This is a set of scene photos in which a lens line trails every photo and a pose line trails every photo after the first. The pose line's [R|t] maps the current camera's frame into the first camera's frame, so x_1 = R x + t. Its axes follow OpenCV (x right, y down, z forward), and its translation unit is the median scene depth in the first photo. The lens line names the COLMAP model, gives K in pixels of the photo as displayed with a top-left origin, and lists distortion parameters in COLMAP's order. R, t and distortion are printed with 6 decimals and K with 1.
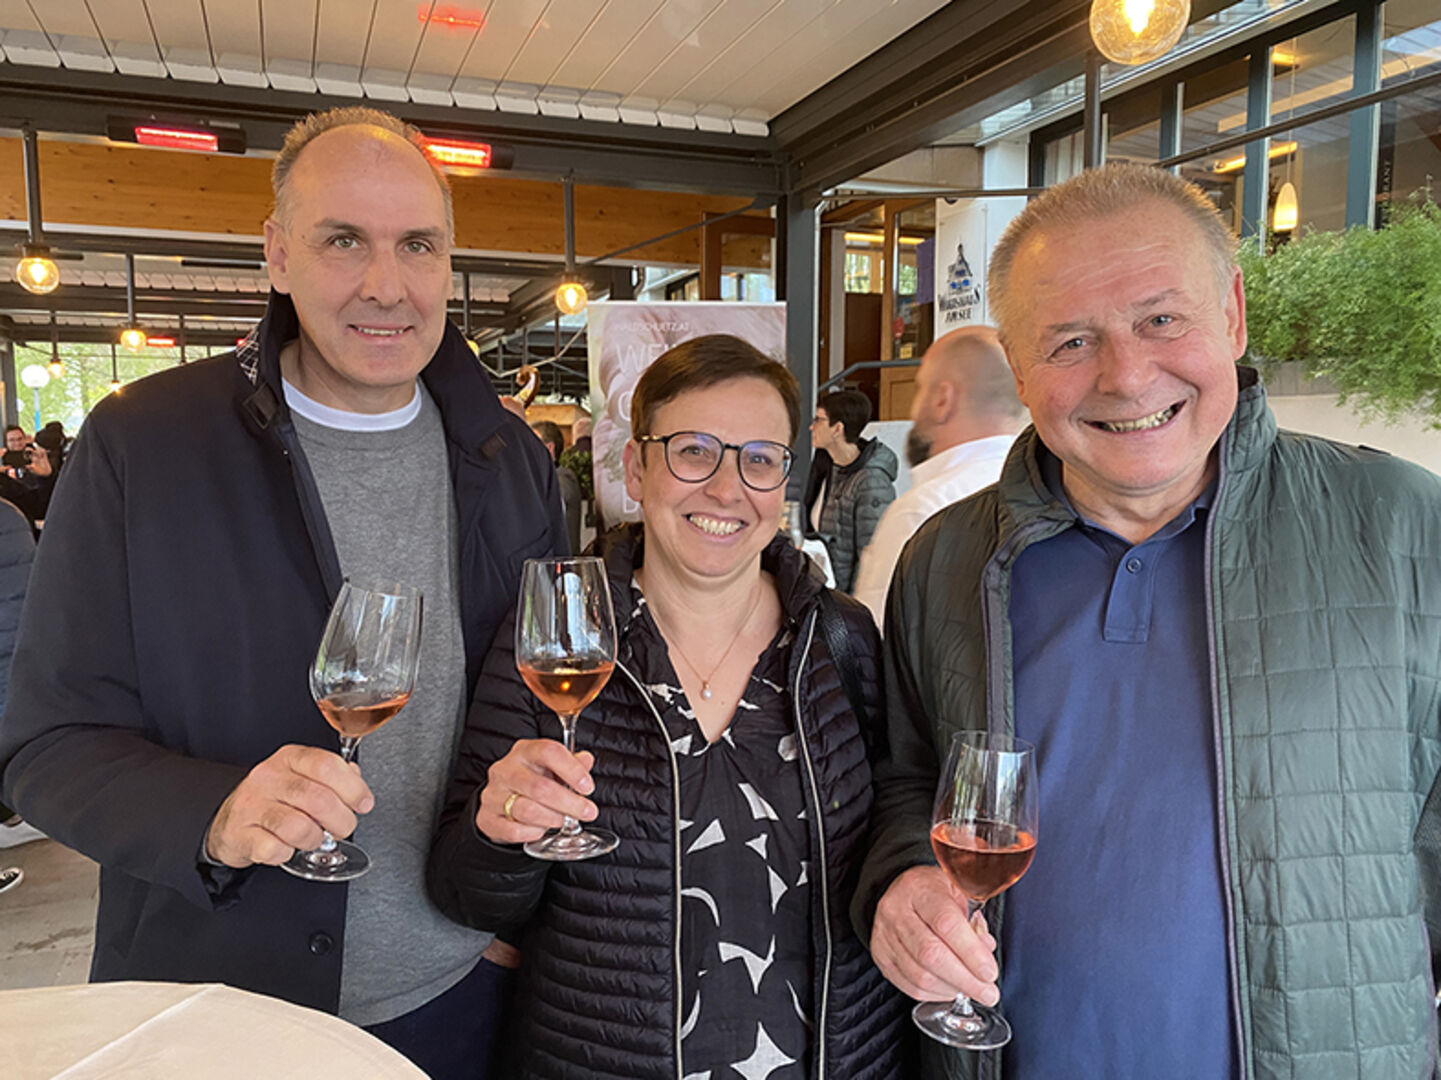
lens RADIAL K [[1098.0, 0, 713.4], [0, 1098.0, 543.5], [0, 0, 1]] dist [0.001991, 0.003828]
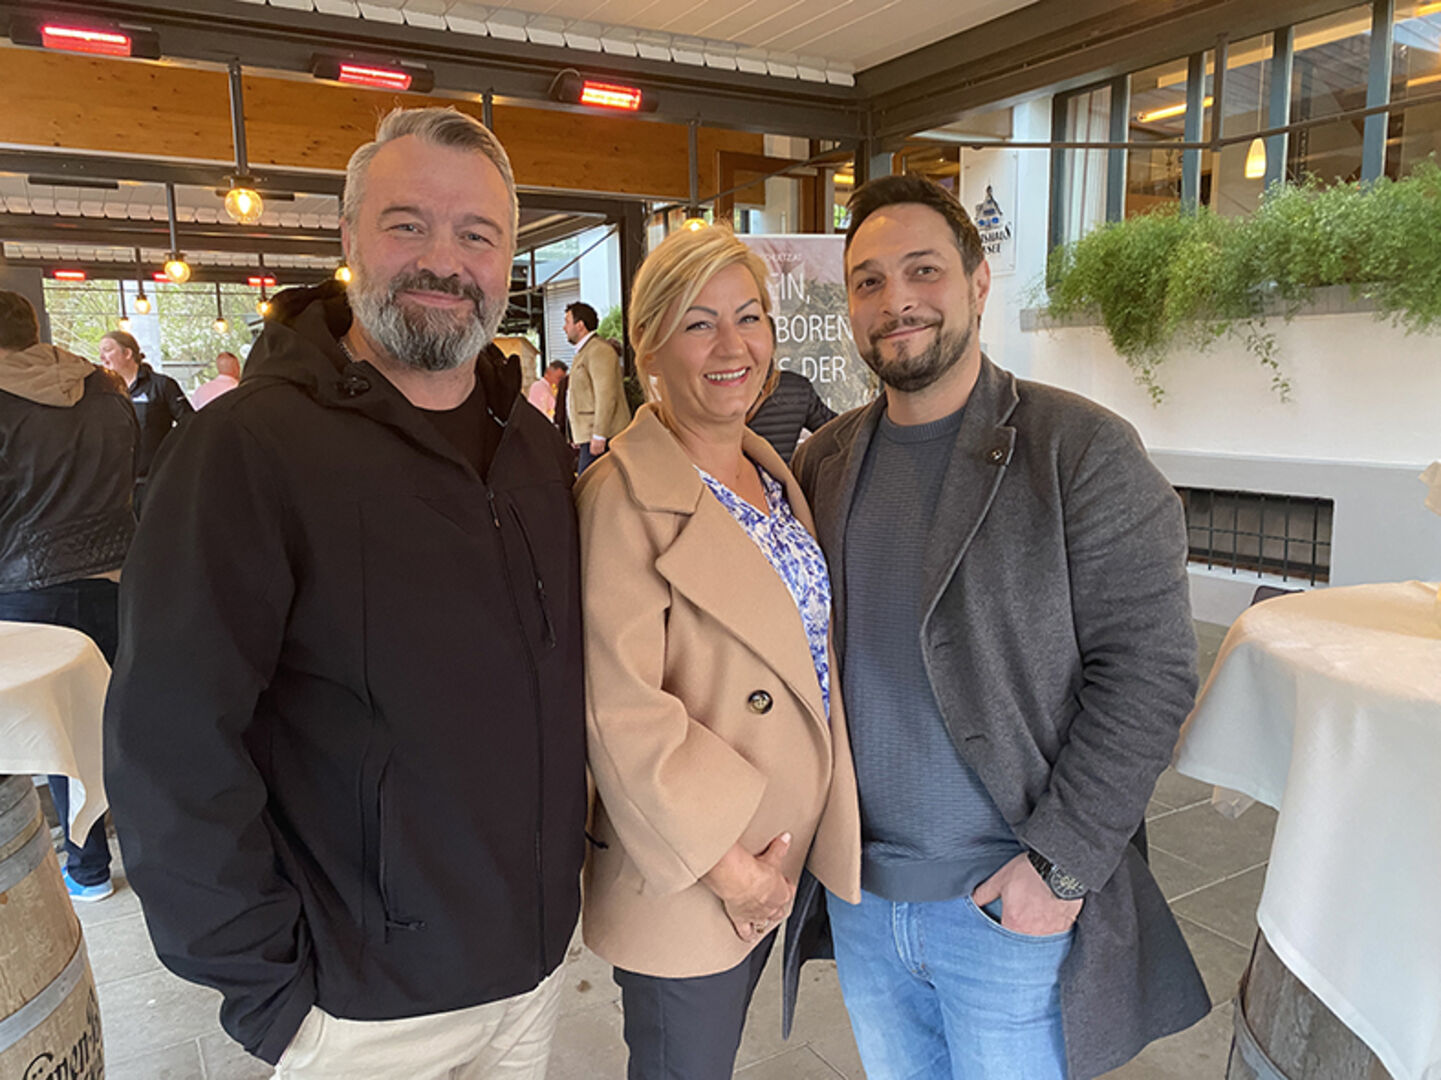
lens RADIAL K [[1098.0, 0, 725.1], [0, 1098.0, 539.2], [0, 0, 1]] dist [0.001991, 0.003828]
pose [[0.985851, -0.038079, 0.163241, -0.312555], [0.029661, 0.998117, 0.053696, 0.029335], [-0.164979, -0.048094, 0.985124, -0.117039]]
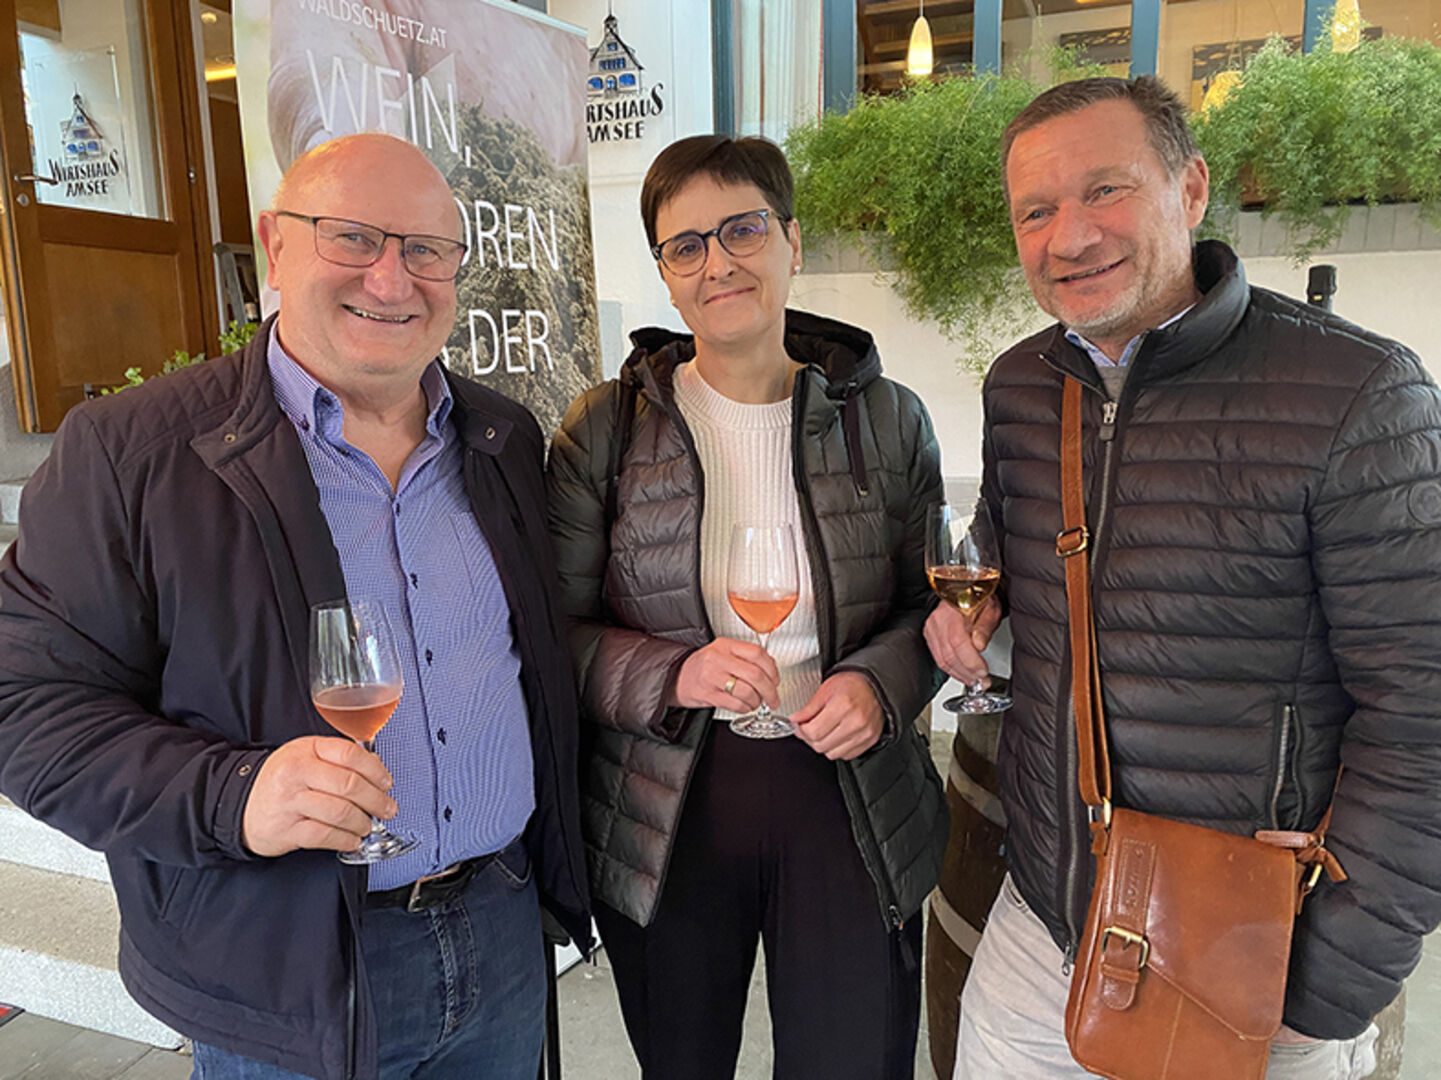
lens RADIAL K [[1098.0, 0, 717.1], [0, 1098.0, 536.3], [0, 0, 1]] dist [0.001991, 0.003828]
pose [[0.662735, -0.136987, 0.736218, -0.306946], [0.089051, 0.990567, 0.104150, -0.047395], [-0.743541, -0.003463, 0.668682, 0.683378]]
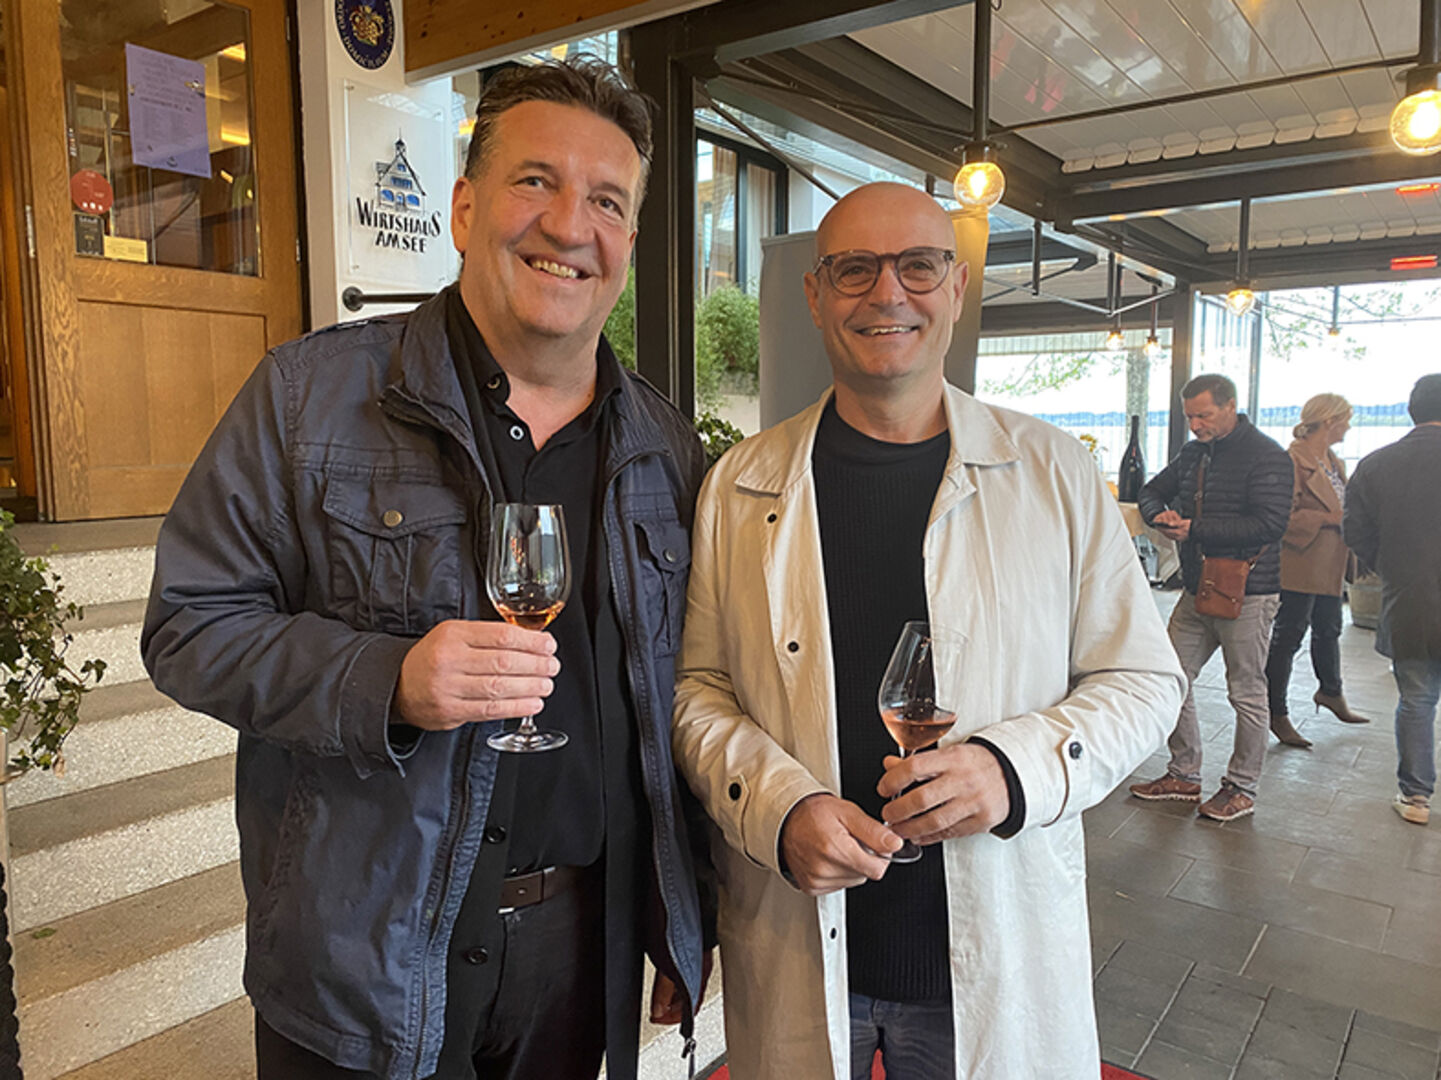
lens RADIAL K [[1098.0, 0, 721.4], [0, 1098.0, 546.1], [0, 0, 1]] dist [0.001991, 0.003828]
pose [[-0.532474, -0.073601, 0.843240, -0.634789], [0.089550, 0.985723, 0.142585, -0.126778], [-0.841696, 0.151435, -0.518281, 1.578884]]
